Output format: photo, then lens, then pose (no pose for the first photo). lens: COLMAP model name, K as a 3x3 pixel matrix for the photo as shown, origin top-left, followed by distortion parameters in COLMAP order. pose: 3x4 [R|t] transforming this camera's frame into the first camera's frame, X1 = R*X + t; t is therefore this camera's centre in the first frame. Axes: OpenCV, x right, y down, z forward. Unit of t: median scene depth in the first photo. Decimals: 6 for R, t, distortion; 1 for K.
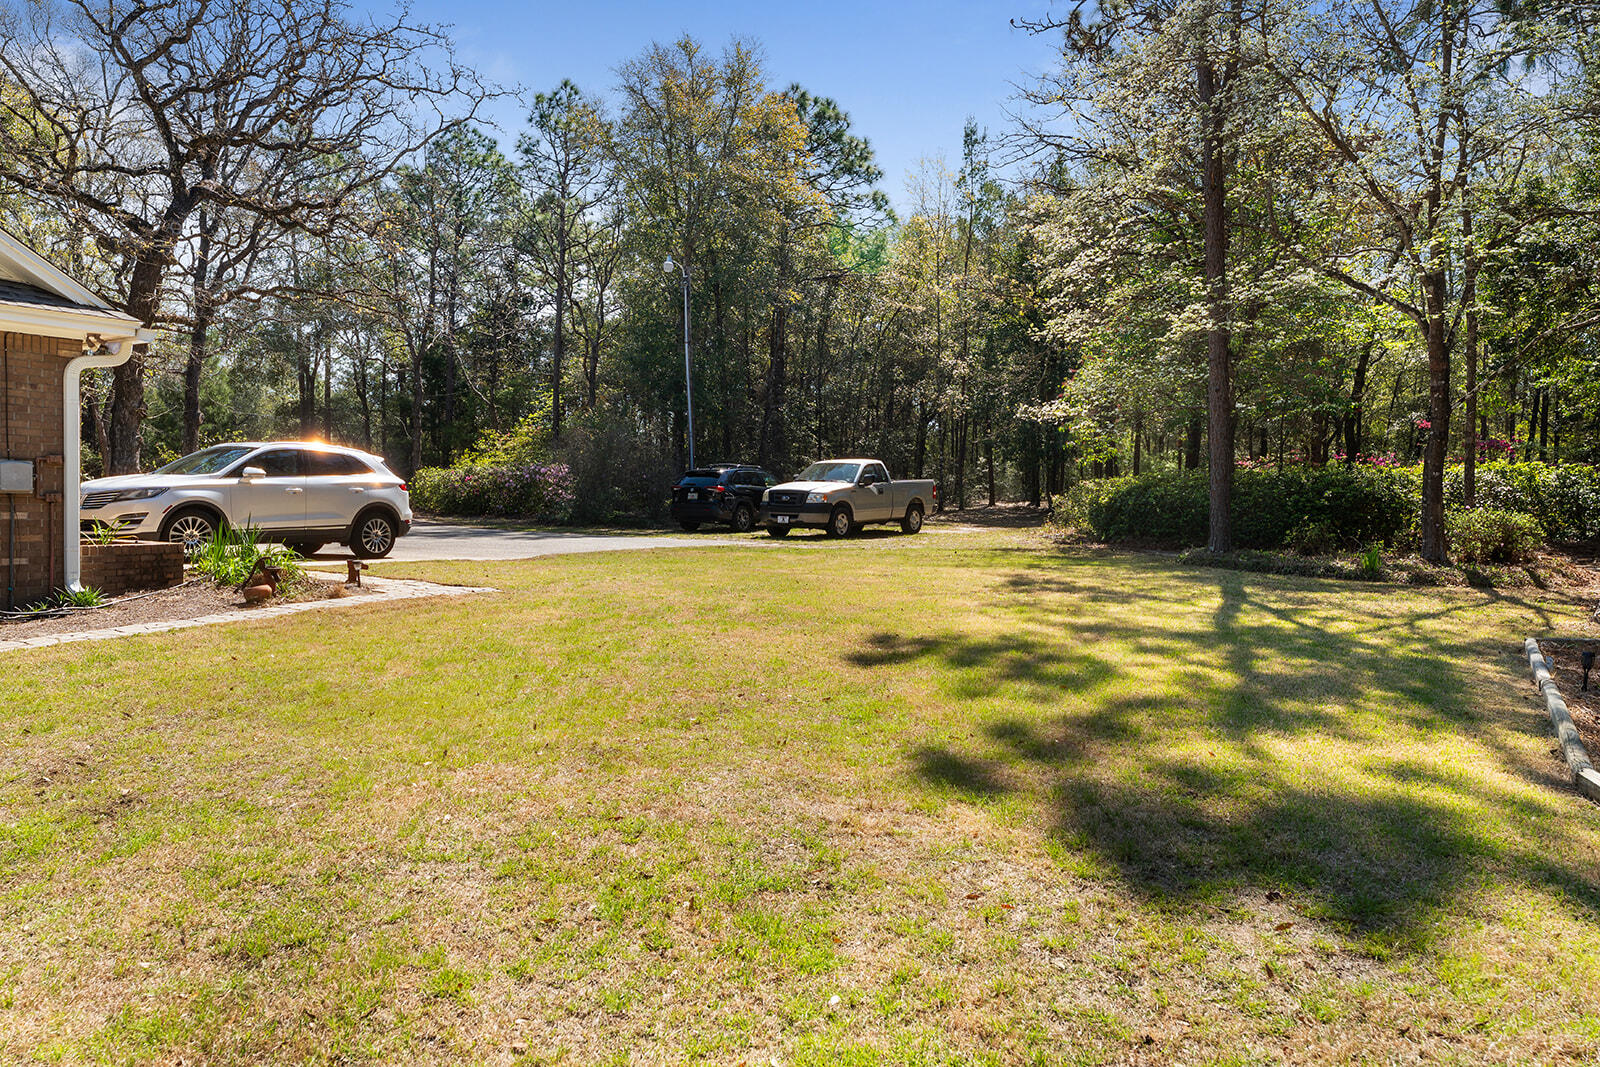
lens RADIAL K [[1102.8, 0, 800.1], [0, 1102.8, 531.0], [0, 0, 1]] dist [0.000677, -0.000223]
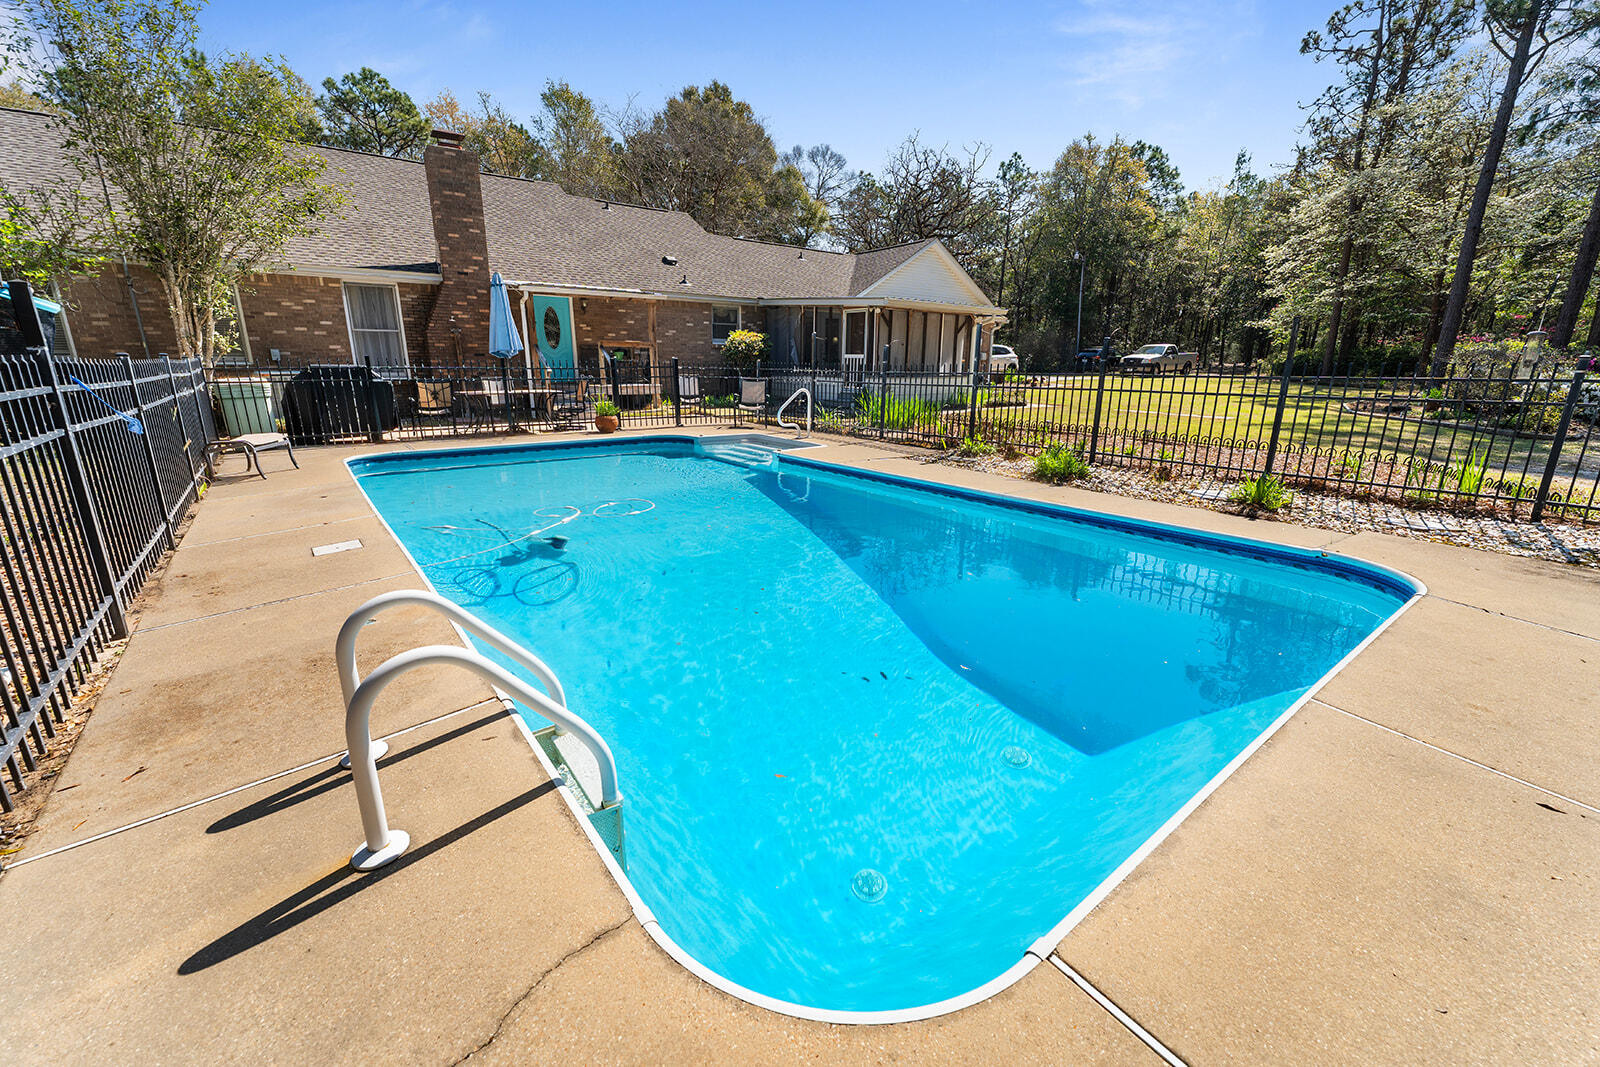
lens RADIAL K [[644.3, 0, 797.6], [0, 644.3, 535.1], [0, 0, 1]] dist [0.000262, -0.000019]
pose [[0.926928, 0.095891, -0.362779, -0.116285], [-0.009555, 0.972515, 0.232644, 0.016516], [0.375116, -0.212178, 0.902368, -0.547894]]
